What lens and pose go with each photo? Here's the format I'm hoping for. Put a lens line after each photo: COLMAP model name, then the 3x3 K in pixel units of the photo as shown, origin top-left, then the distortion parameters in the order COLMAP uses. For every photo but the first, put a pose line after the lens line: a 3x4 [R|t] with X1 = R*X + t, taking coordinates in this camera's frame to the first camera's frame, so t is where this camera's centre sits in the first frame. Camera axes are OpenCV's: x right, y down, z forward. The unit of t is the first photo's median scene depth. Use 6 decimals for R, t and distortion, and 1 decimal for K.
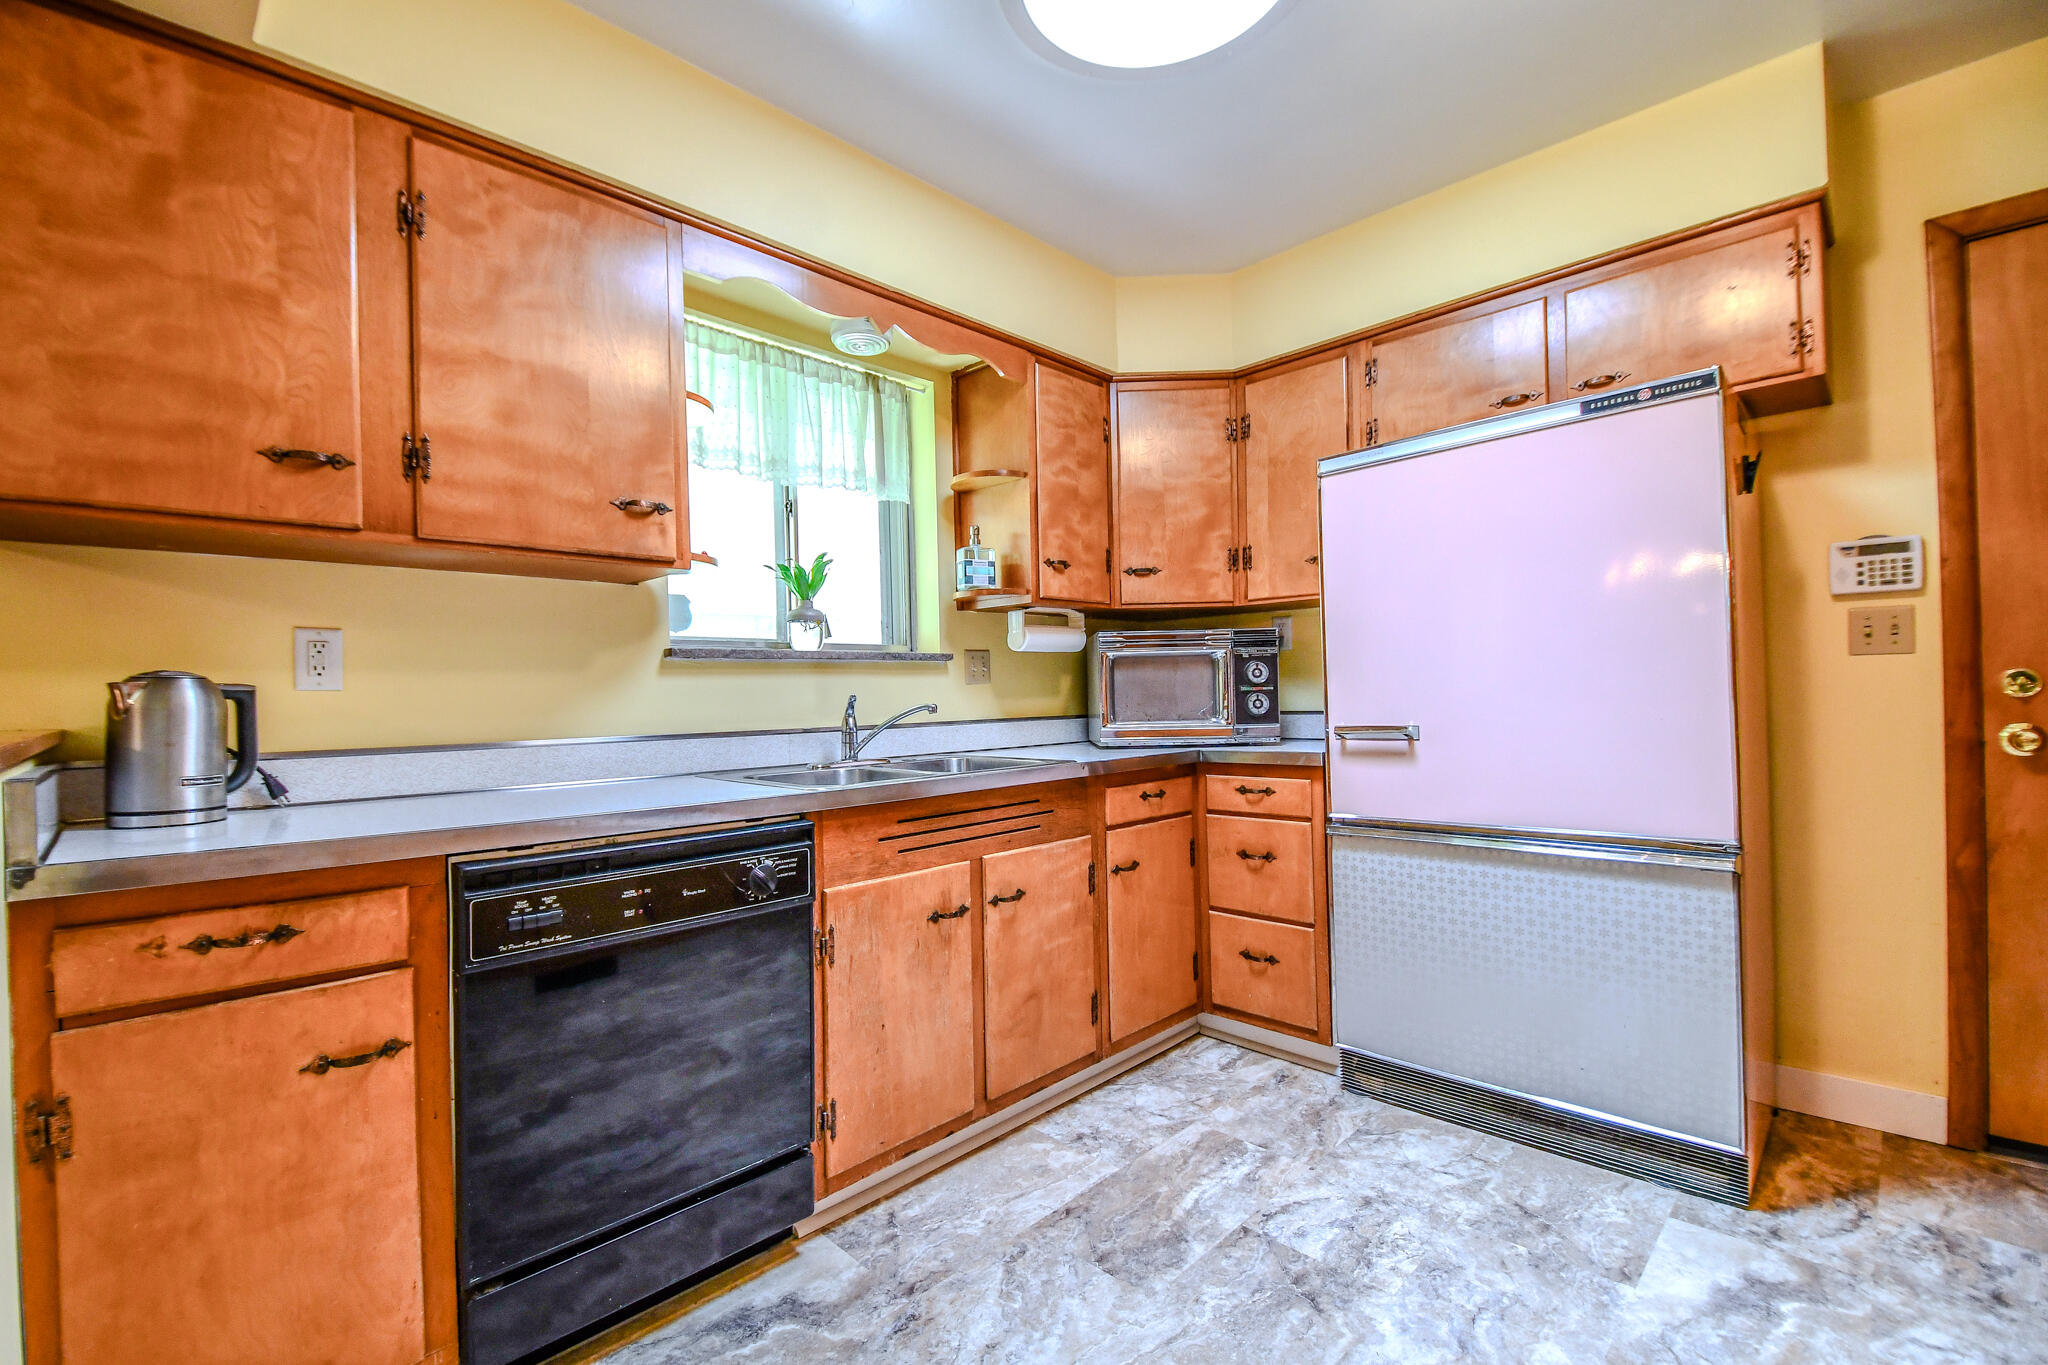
lens RADIAL K [[892.6, 0, 986.5], [0, 892.6, 690.6], [0, 0, 1]] dist [0.009949, -0.014215]
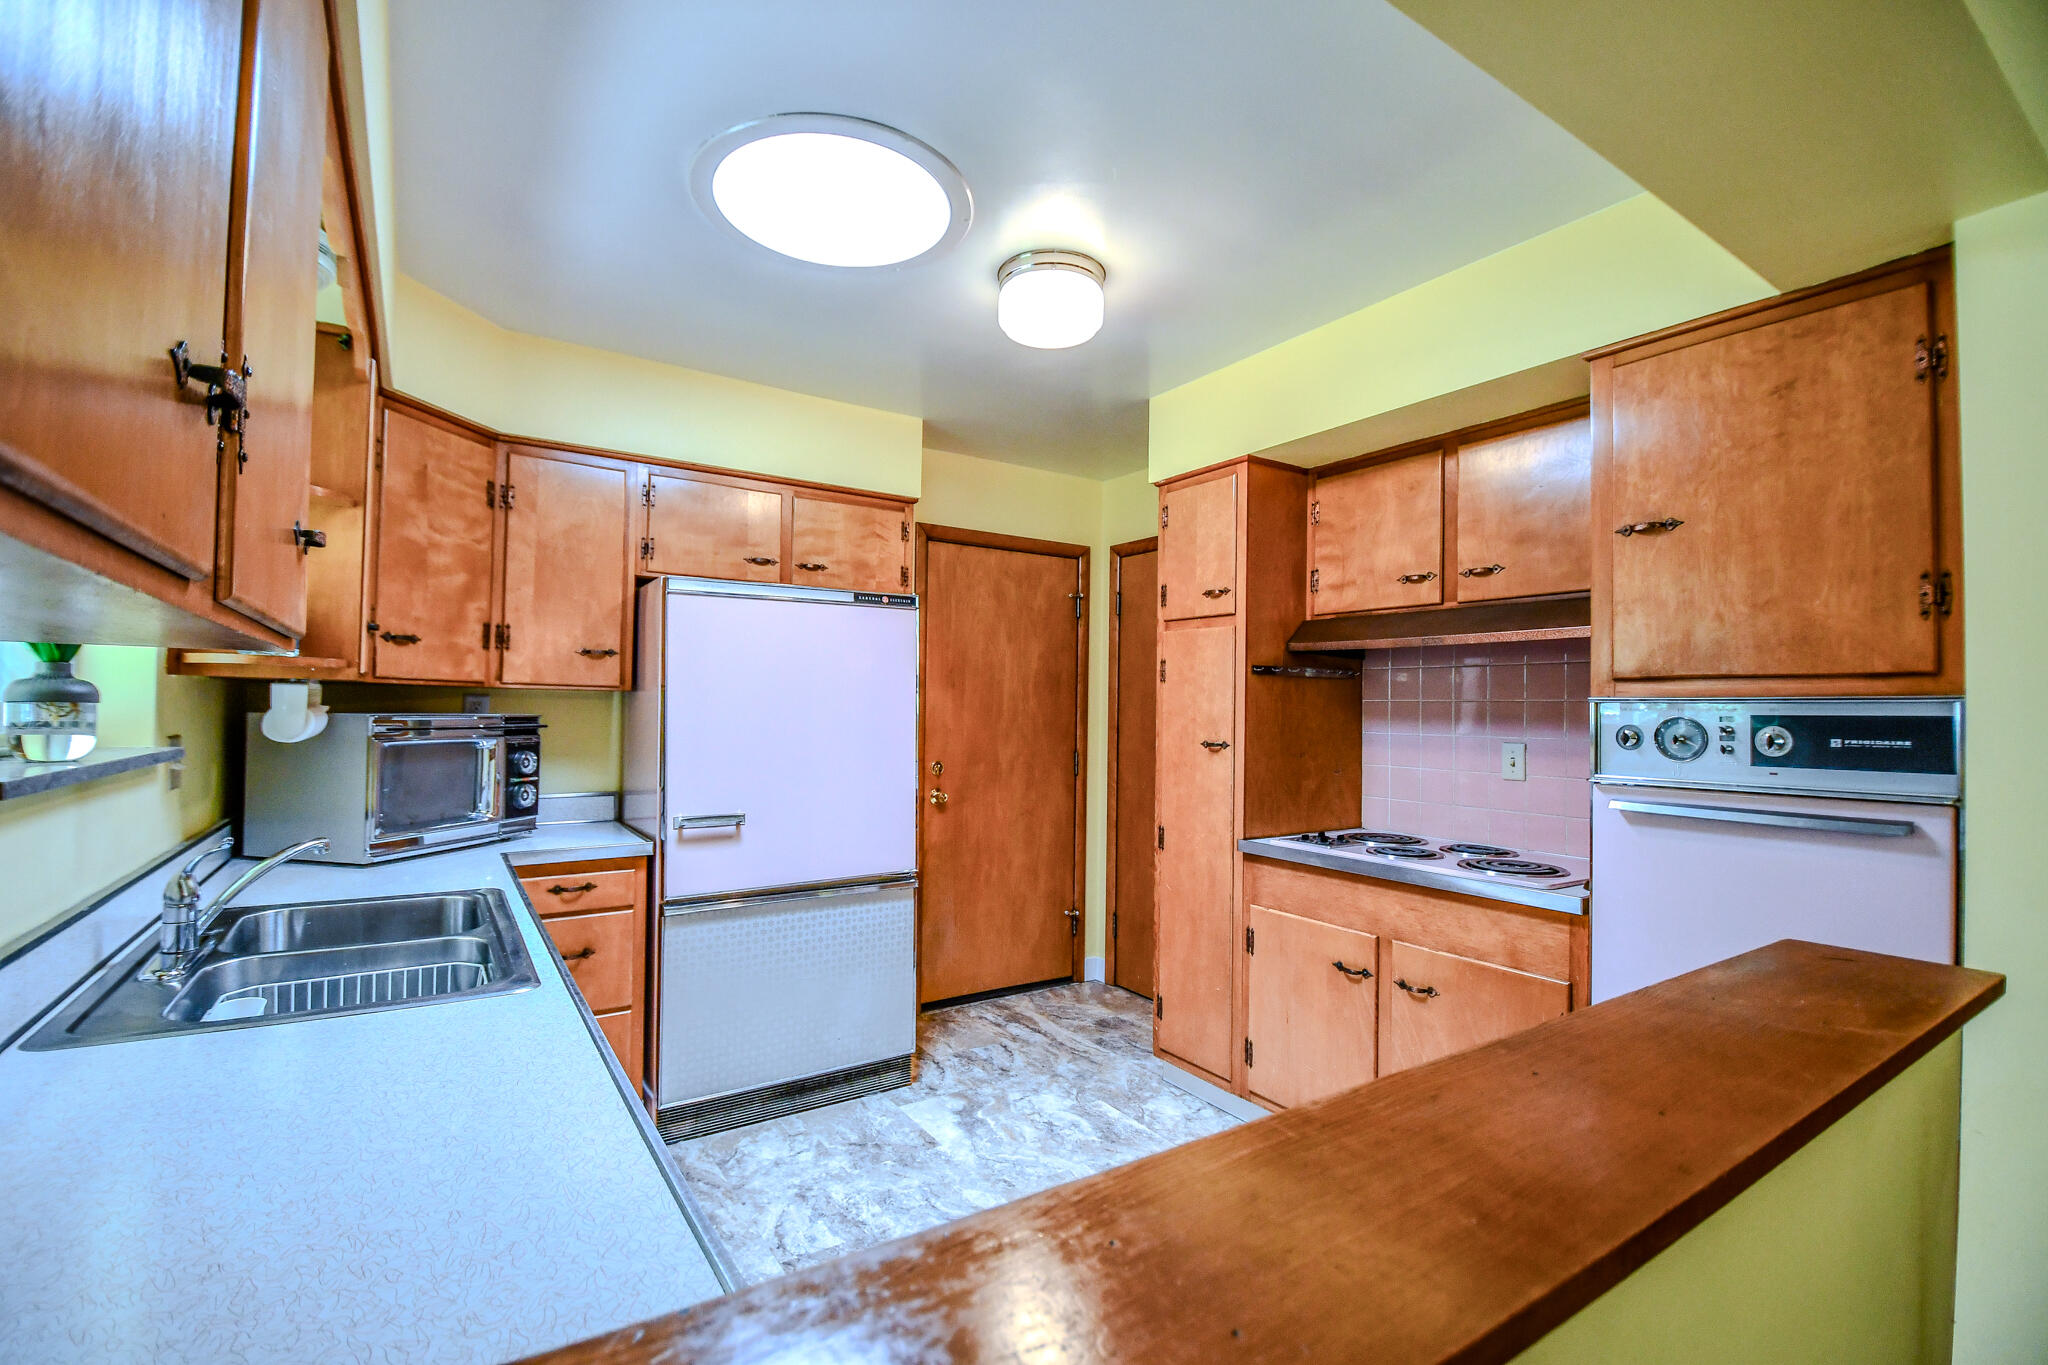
lens RADIAL K [[892.6, 0, 1007.4], [0, 892.6, 688.5], [0, 0, 1]] dist [0.009949, -0.014215]
pose [[0.186623, 0.047769, 0.981270, -0.756585], [-0.025493, 0.998716, -0.043770, -0.099001], [-0.982101, -0.016847, 0.187601, 0.450889]]
